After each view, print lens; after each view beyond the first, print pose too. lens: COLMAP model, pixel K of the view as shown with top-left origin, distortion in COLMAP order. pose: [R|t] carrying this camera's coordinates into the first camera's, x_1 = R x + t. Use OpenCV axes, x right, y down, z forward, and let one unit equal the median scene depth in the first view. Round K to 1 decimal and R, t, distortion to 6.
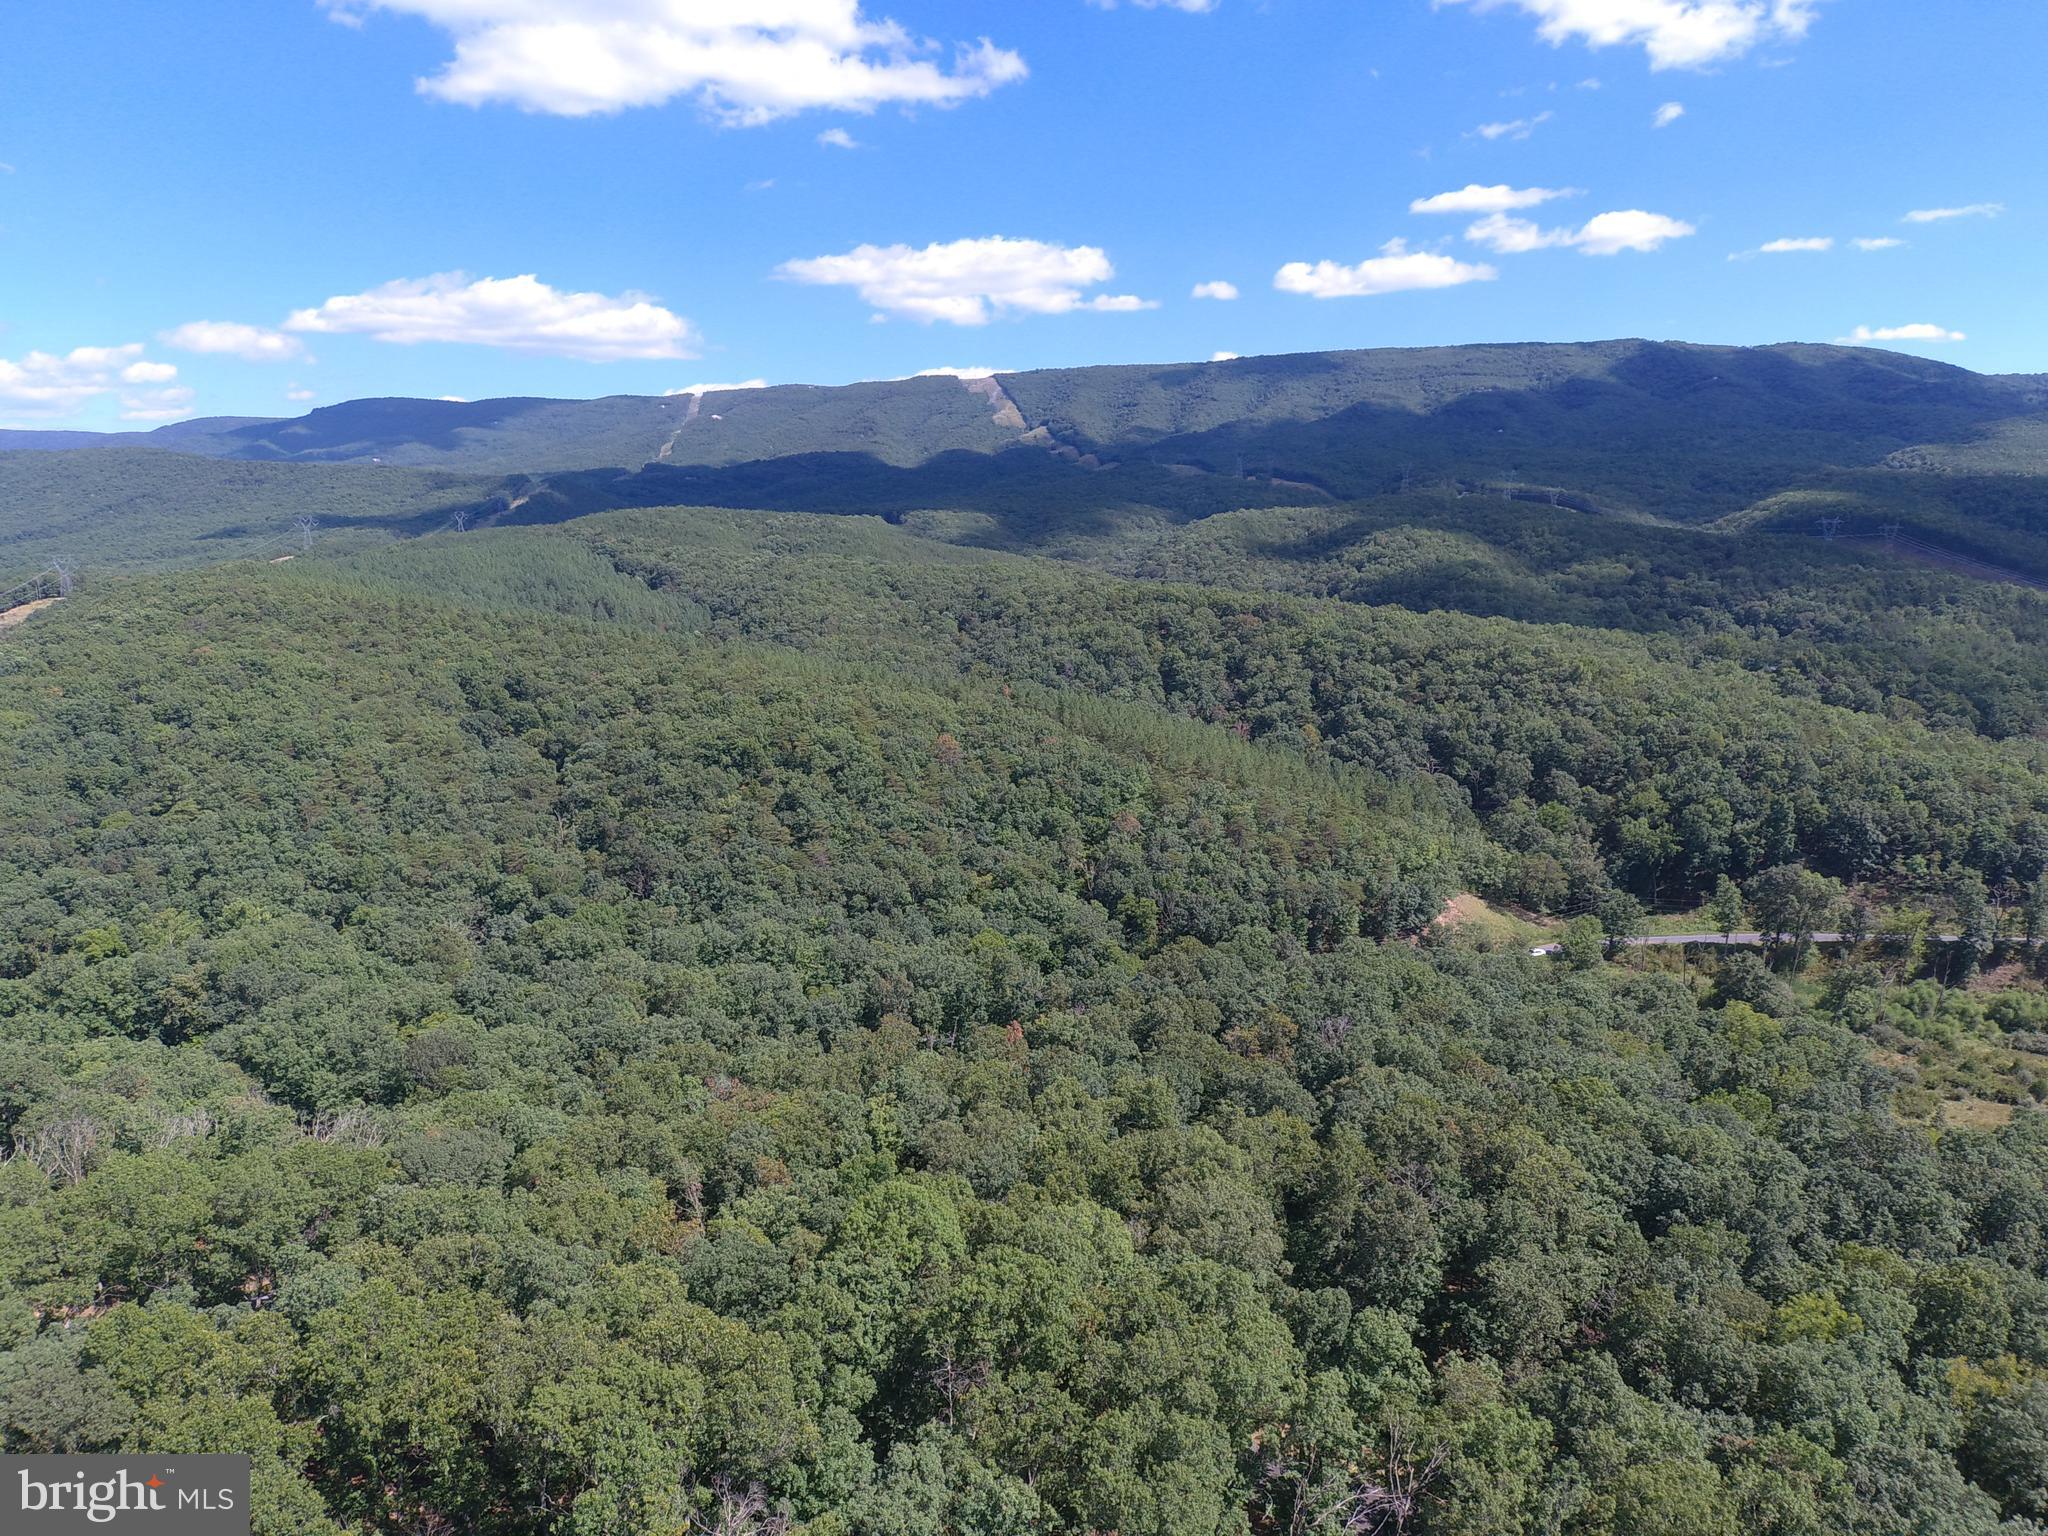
lens RADIAL K [[1221.1, 0, 1024.0], [0, 1221.1, 768.0], [0, 0, 1]] dist [0.102449, -0.137036]
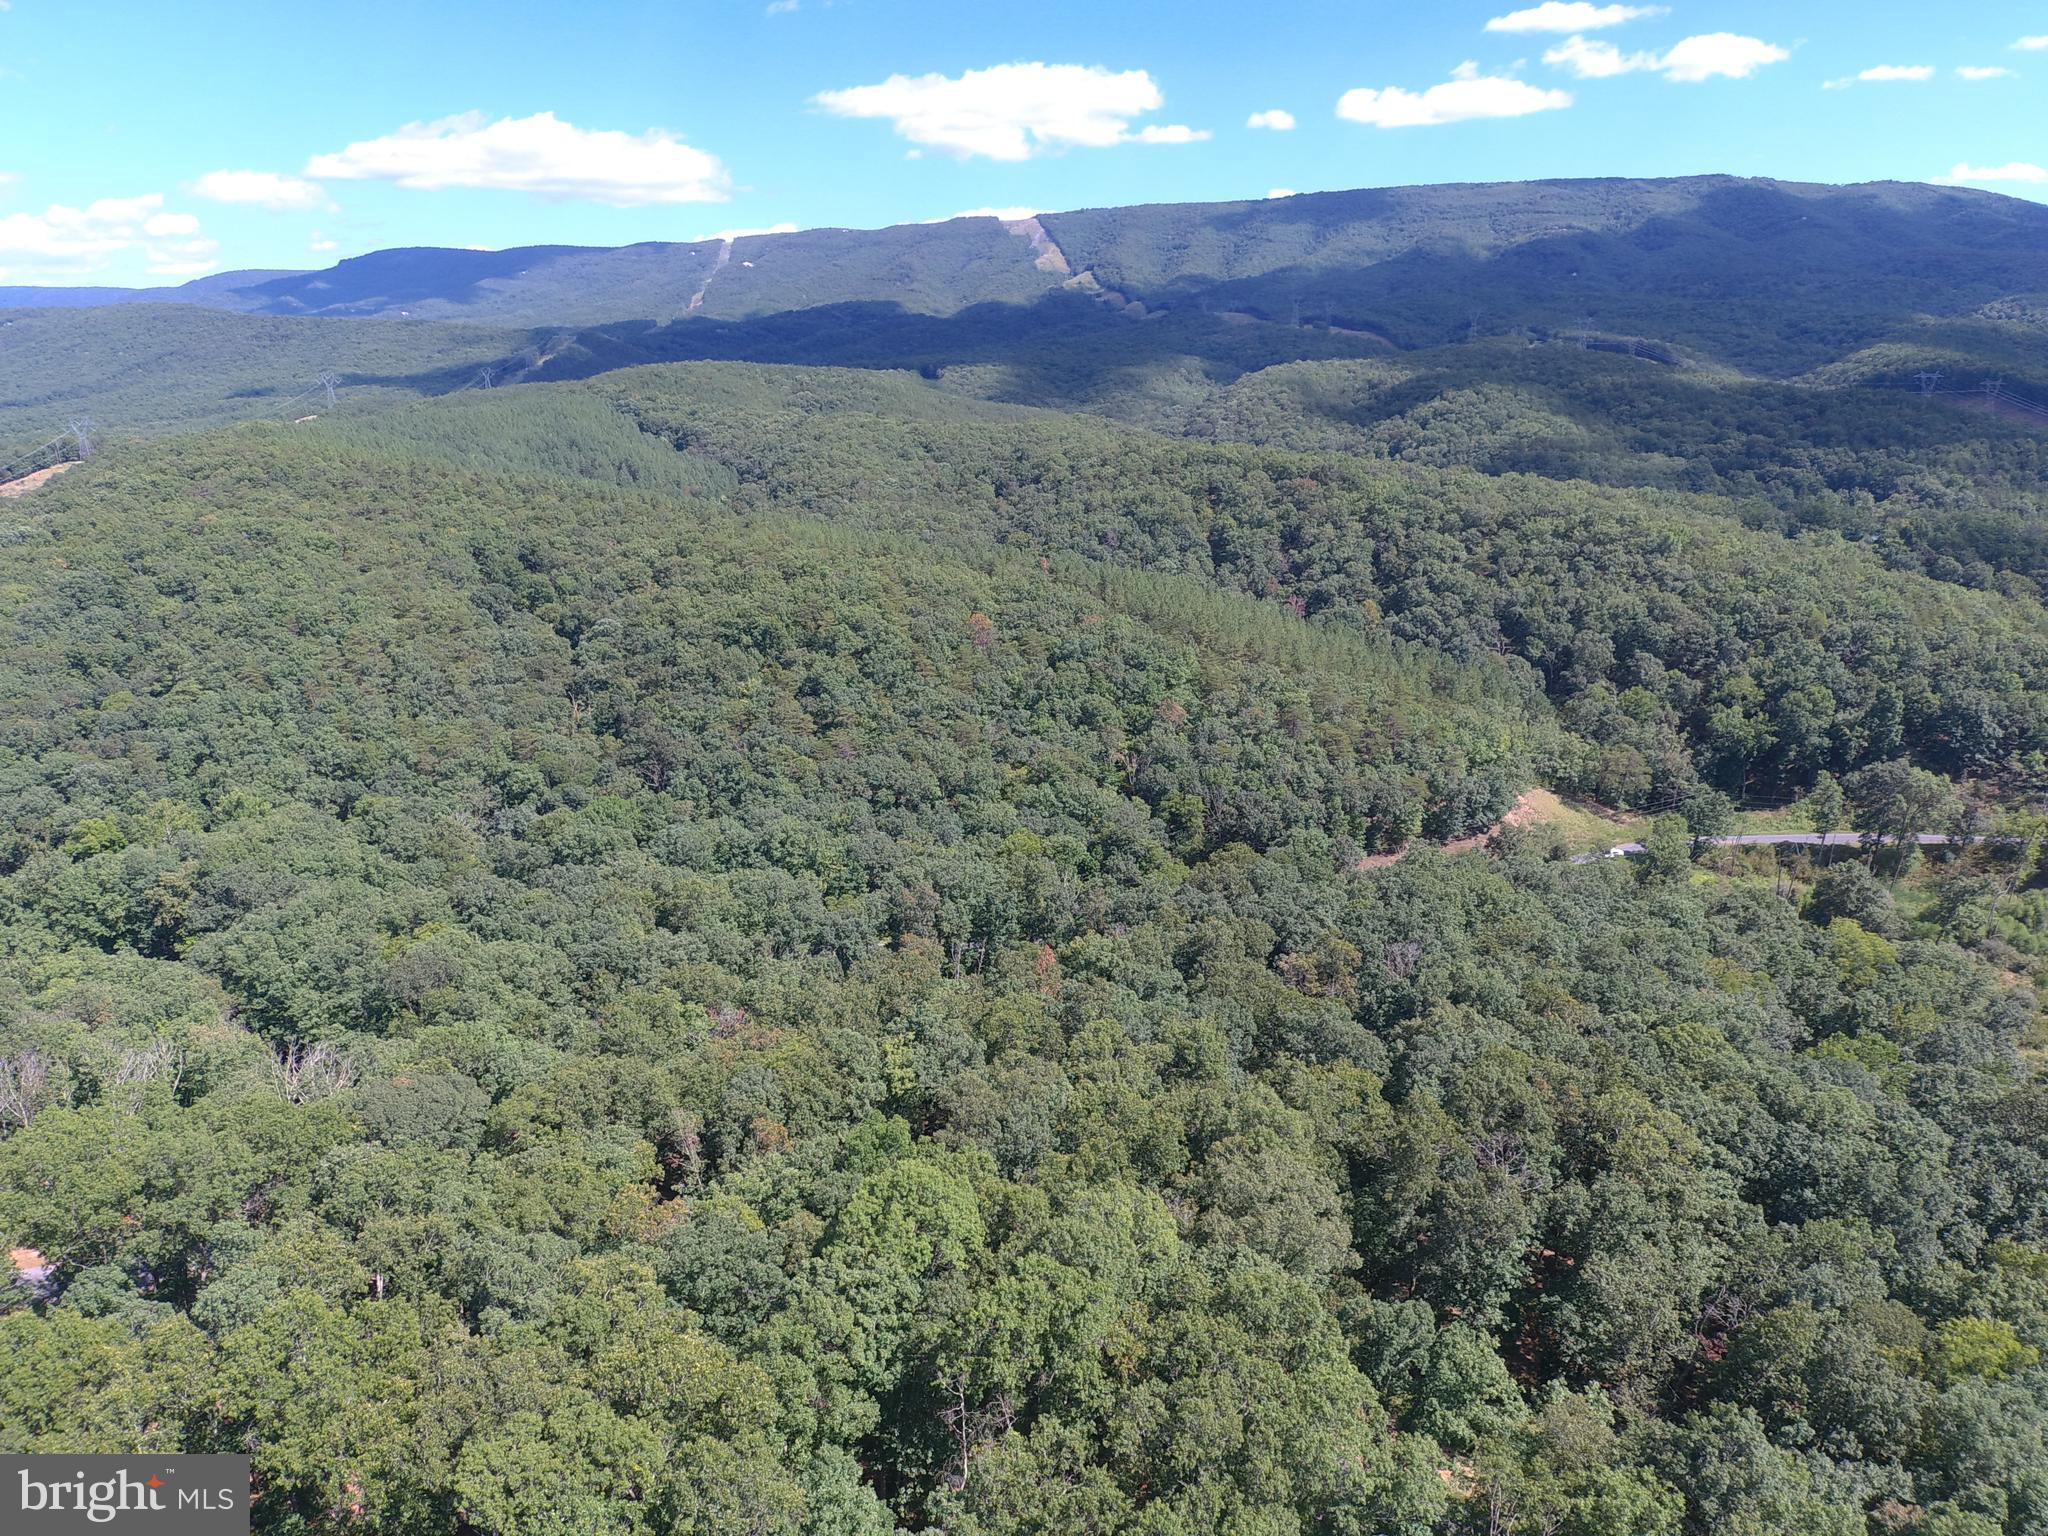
lens RADIAL K [[1219.5, 0, 1024.1], [0, 1219.5, 777.0], [0, 0, 1]] dist [0.097517, -0.128537]
pose [[0.999440, 0.006914, -0.032725, 0.002083], [-0.003055, 0.993180, 0.116553, -0.013158], [0.033308, -0.116388, 0.992645, 0.063872]]
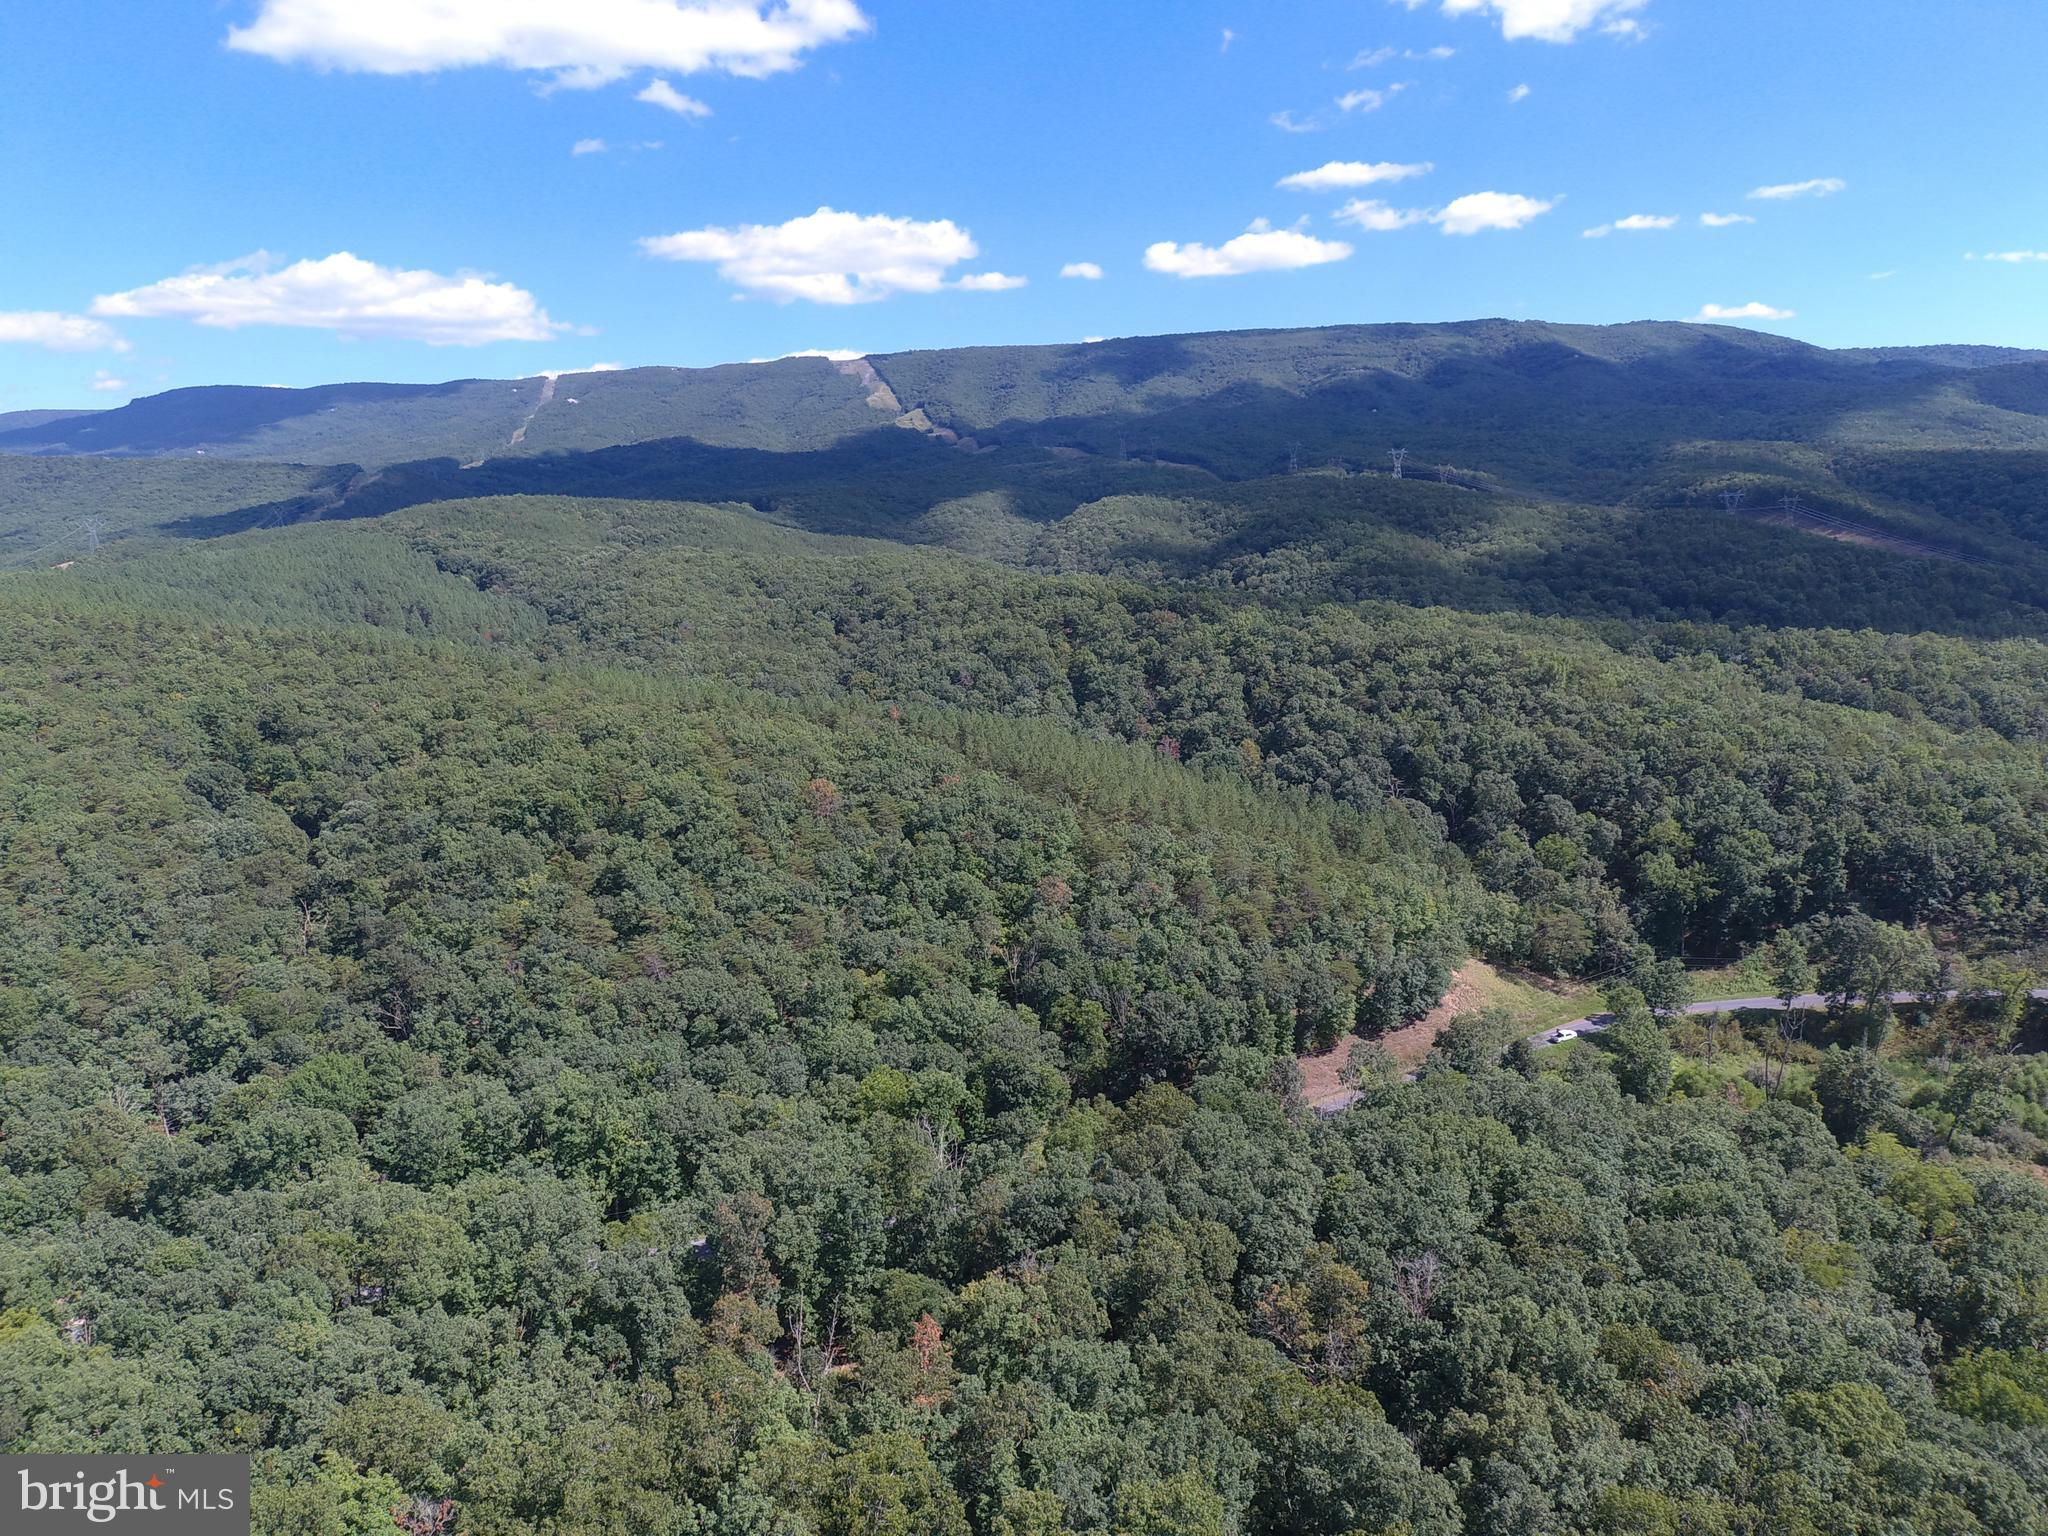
lens RADIAL K [[1219.5, 0, 1024.1], [0, 1219.5, 777.0], [0, 0, 1]] dist [0.097517, -0.128537]
pose [[0.995224, -0.035225, 0.091037, -0.004376], [0.033494, 0.999229, 0.020480, -0.042736], [-0.091688, -0.017333, 0.995637, 0.210180]]
